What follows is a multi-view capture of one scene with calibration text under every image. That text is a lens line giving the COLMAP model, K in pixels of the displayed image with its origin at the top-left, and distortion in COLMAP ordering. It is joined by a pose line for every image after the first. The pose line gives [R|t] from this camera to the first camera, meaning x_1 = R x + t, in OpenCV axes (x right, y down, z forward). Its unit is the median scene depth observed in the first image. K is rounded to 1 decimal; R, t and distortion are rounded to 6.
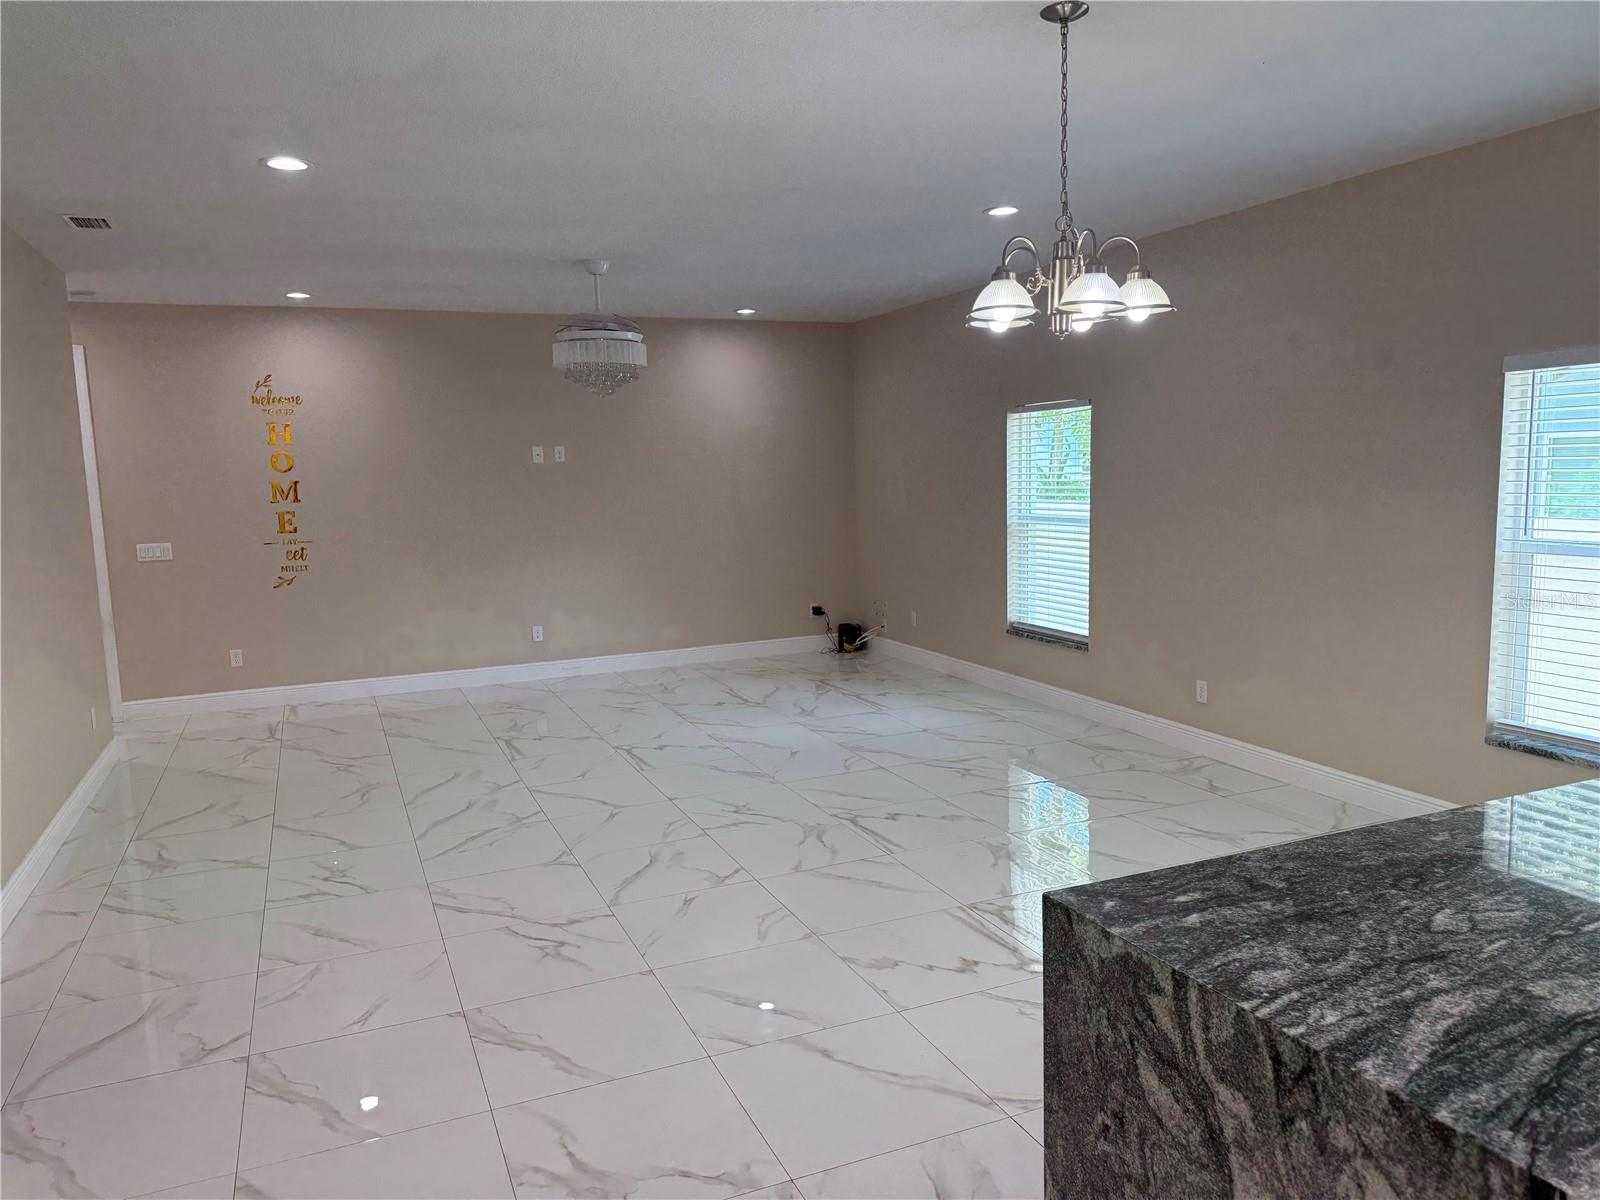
lens RADIAL K [[1136.6, 0, 802.6], [0, 1136.6, 615.8], [0, 0, 1]] dist [0.059843, -0.076800]
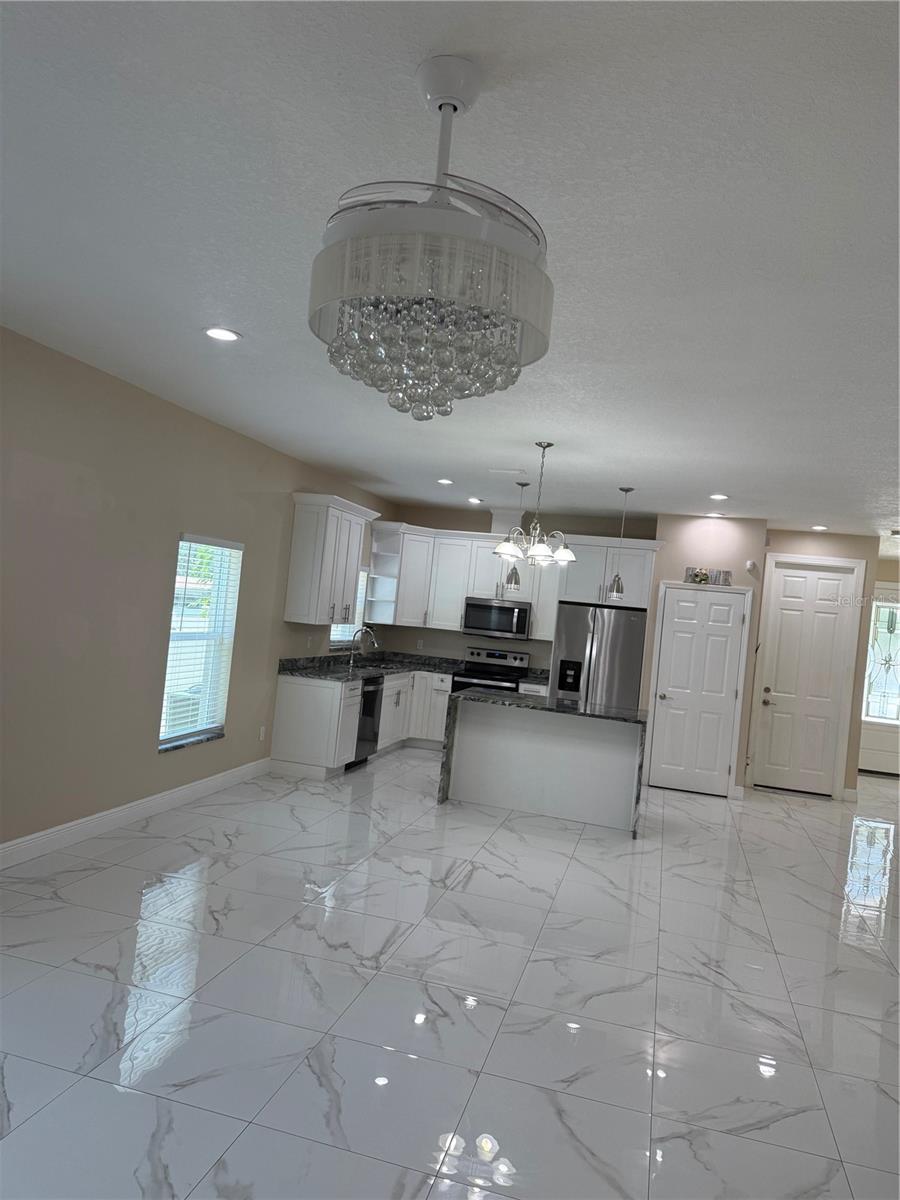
lens RADIAL K [[852.4, 0, 441.9], [0, 852.4, 602.4], [0, 0, 1]] dist [0.059843, -0.076800]
pose [[-0.786591, -0.048766, 0.615545, -1.359466], [0.006430, 0.996175, 0.087139, -0.589648], [-0.617440, 0.072501, -0.783270, 4.617821]]
